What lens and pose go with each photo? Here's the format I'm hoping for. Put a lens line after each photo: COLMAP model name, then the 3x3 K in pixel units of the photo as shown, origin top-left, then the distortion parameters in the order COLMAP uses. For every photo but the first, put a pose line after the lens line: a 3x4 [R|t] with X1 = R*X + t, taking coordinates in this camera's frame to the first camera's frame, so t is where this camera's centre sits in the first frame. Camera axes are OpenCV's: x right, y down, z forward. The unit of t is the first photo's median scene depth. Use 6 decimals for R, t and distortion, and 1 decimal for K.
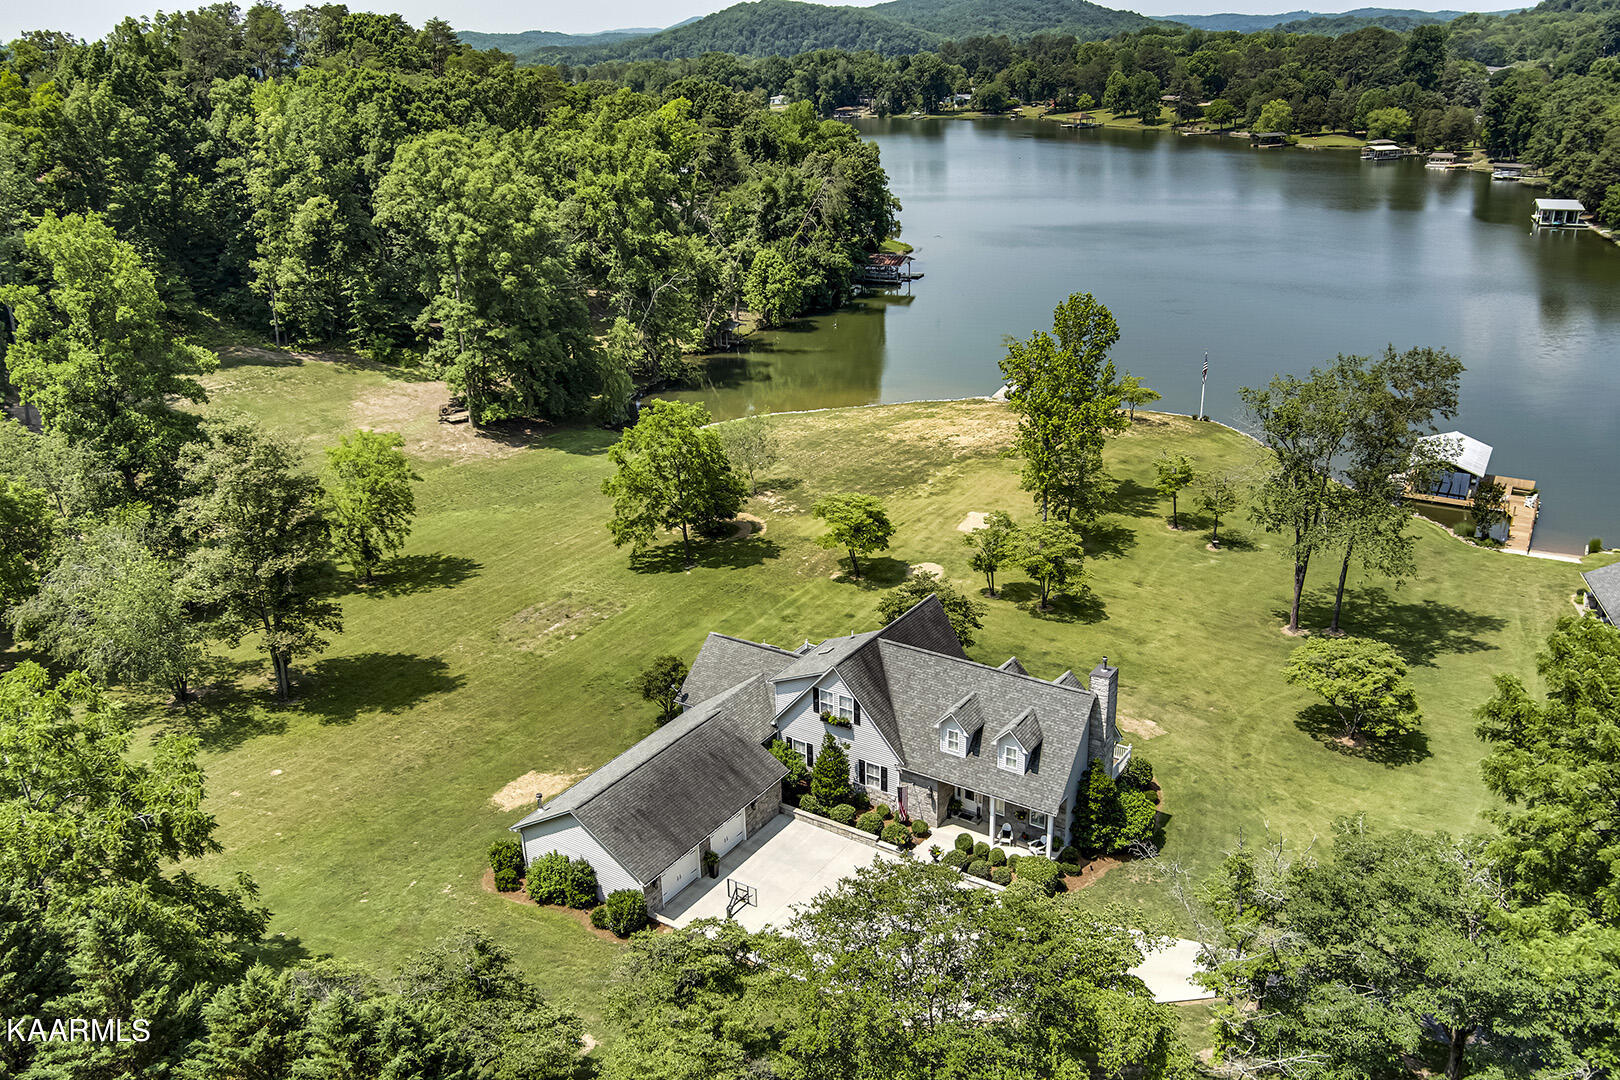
lens RADIAL K [[1319.8, 0, 810.0], [0, 1319.8, 540.0], [0, 0, 1]] dist [-0.060279, 0.016943]
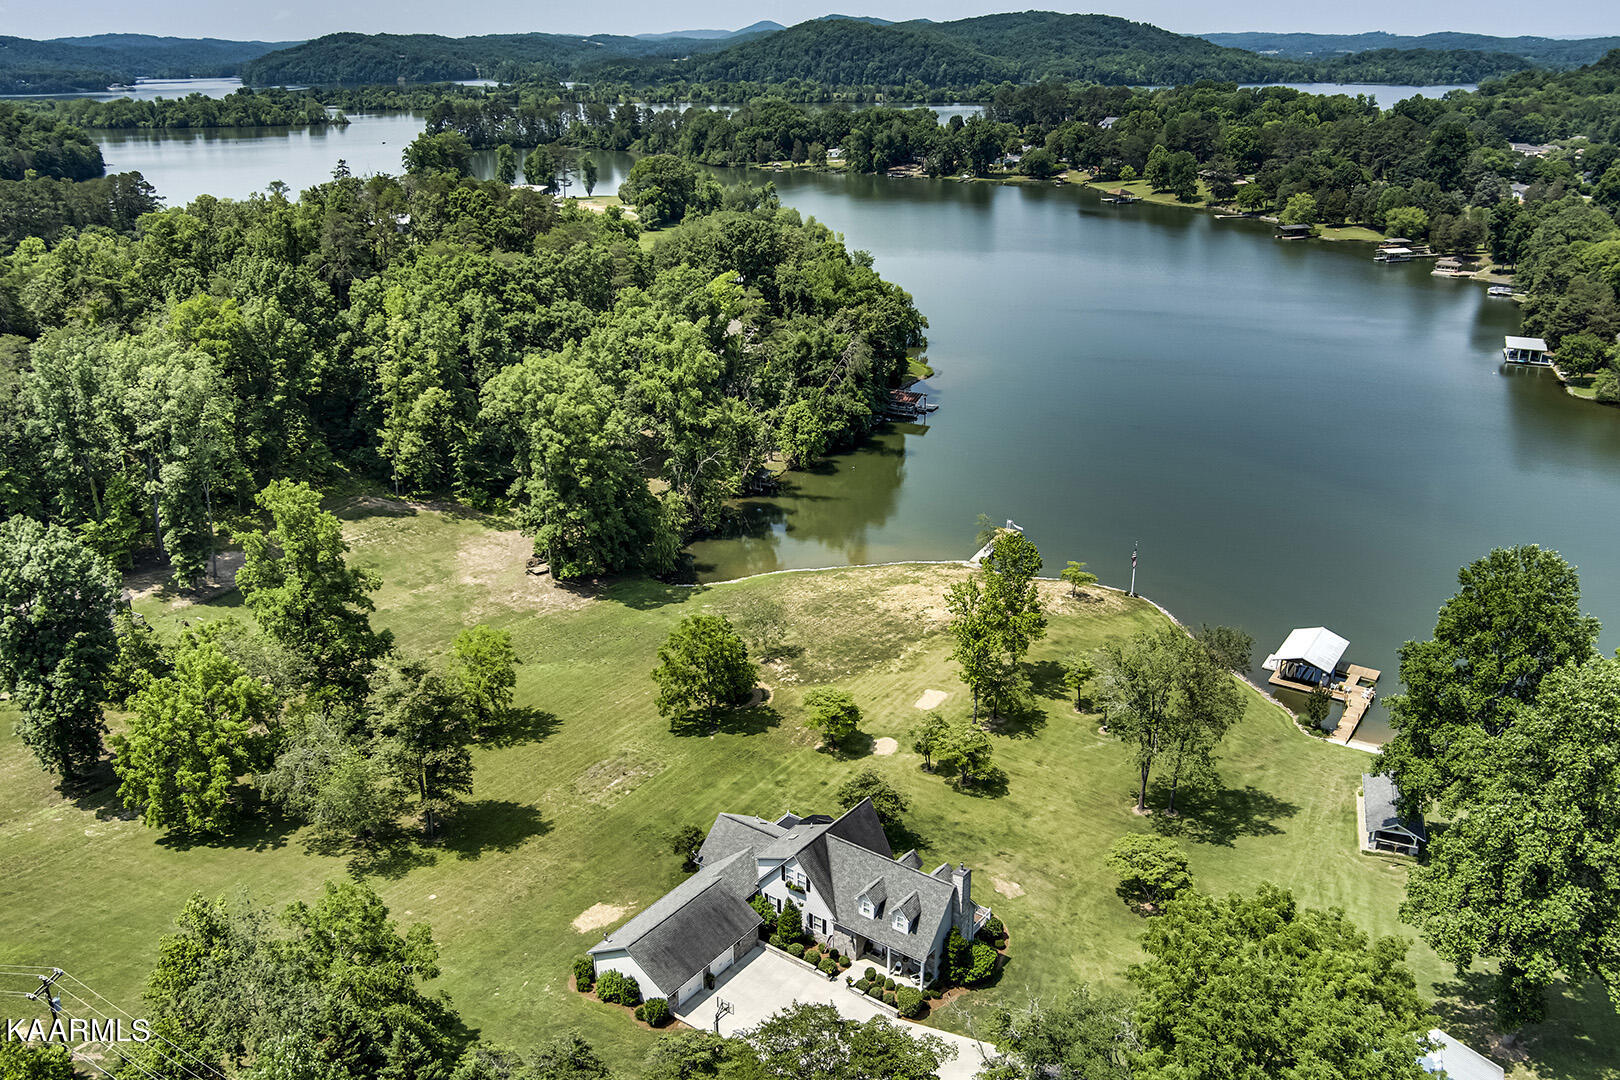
lens RADIAL K [[1337.4, 0, 810.0], [0, 1337.4, 540.0], [0, 0, 1]] dist [-0.056485, 0.001468]
pose [[0.998568, 0.037243, -0.038399, 0.042837], [-0.037379, 0.999297, -0.002838, -0.140378], [0.038266, 0.004269, 0.999258, -0.299428]]
